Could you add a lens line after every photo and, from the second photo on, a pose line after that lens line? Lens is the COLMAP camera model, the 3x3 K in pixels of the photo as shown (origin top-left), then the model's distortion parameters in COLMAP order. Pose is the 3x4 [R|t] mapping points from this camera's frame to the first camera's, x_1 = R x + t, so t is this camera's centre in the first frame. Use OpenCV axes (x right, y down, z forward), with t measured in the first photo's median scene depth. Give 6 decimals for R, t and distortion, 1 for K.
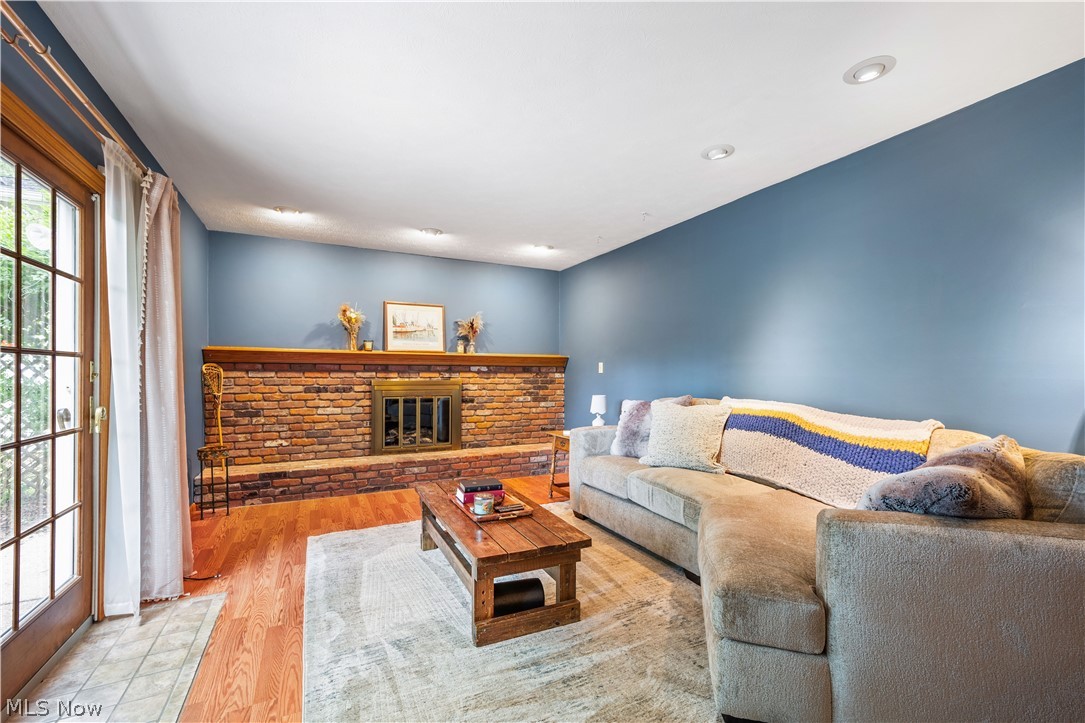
lens RADIAL K [[457.9, 0, 543.3], [0, 457.9, 374.9], [0, 0, 1]] dist [-0.002672, -0.000104]
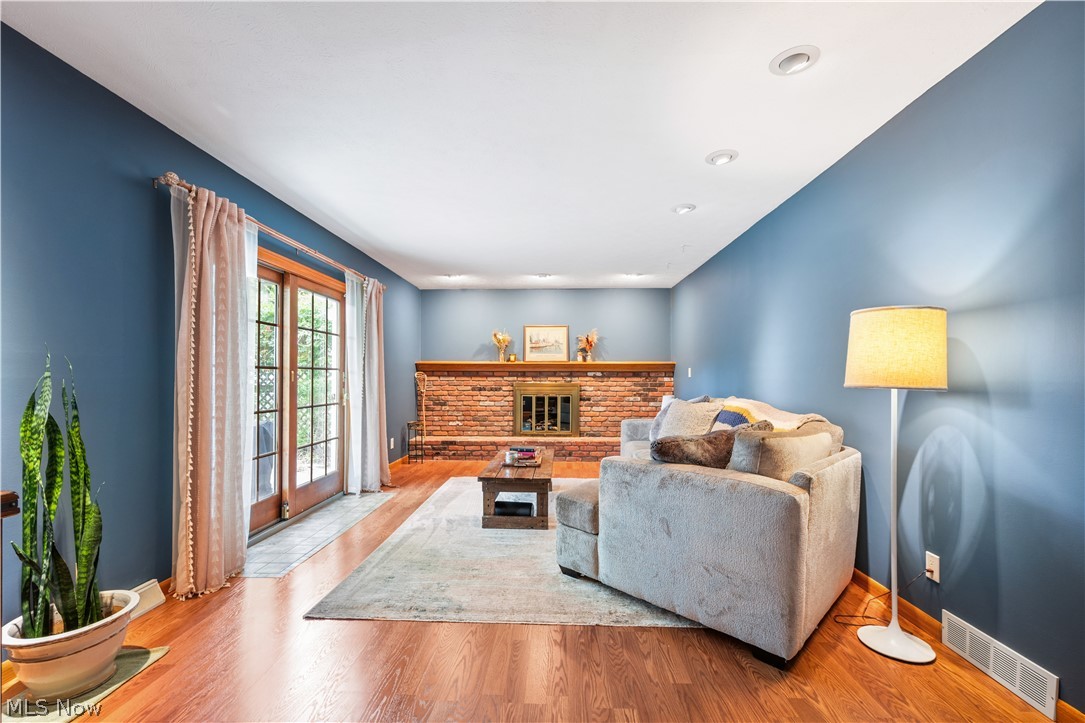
lens RADIAL K [[457.9, 0, 543.3], [0, 457.9, 374.9], [0, 0, 1]] dist [-0.002672, -0.000104]
pose [[0.881235, -0.004526, -0.472657, 0.378348], [-0.000427, 0.999946, -0.010371, 0.002365], [0.472678, 0.009342, 0.881185, -0.200489]]
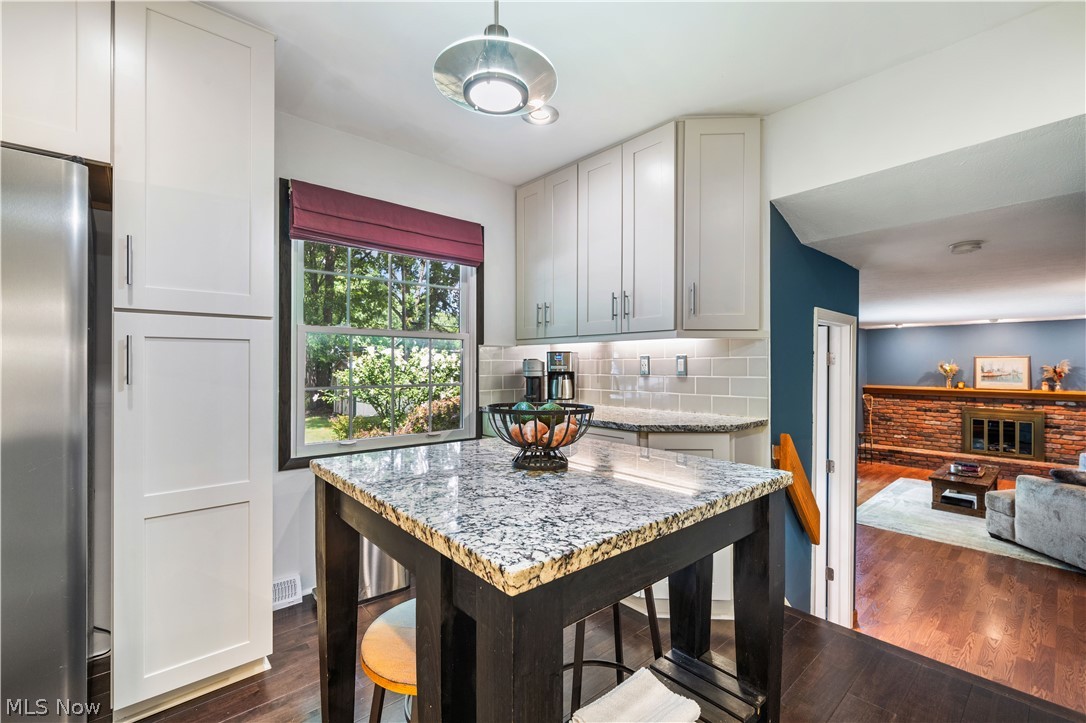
lens RADIAL K [[479.8, 0, 542.1], [0, 479.8, 362.1], [0, 0, 1]] dist [-0.000001, 0.000113]
pose [[0.274991, -0.006395, -0.961425, 0.876957], [-0.004782, 0.999956, -0.008019, -0.129675], [0.961435, 0.006803, 0.274949, -0.930586]]
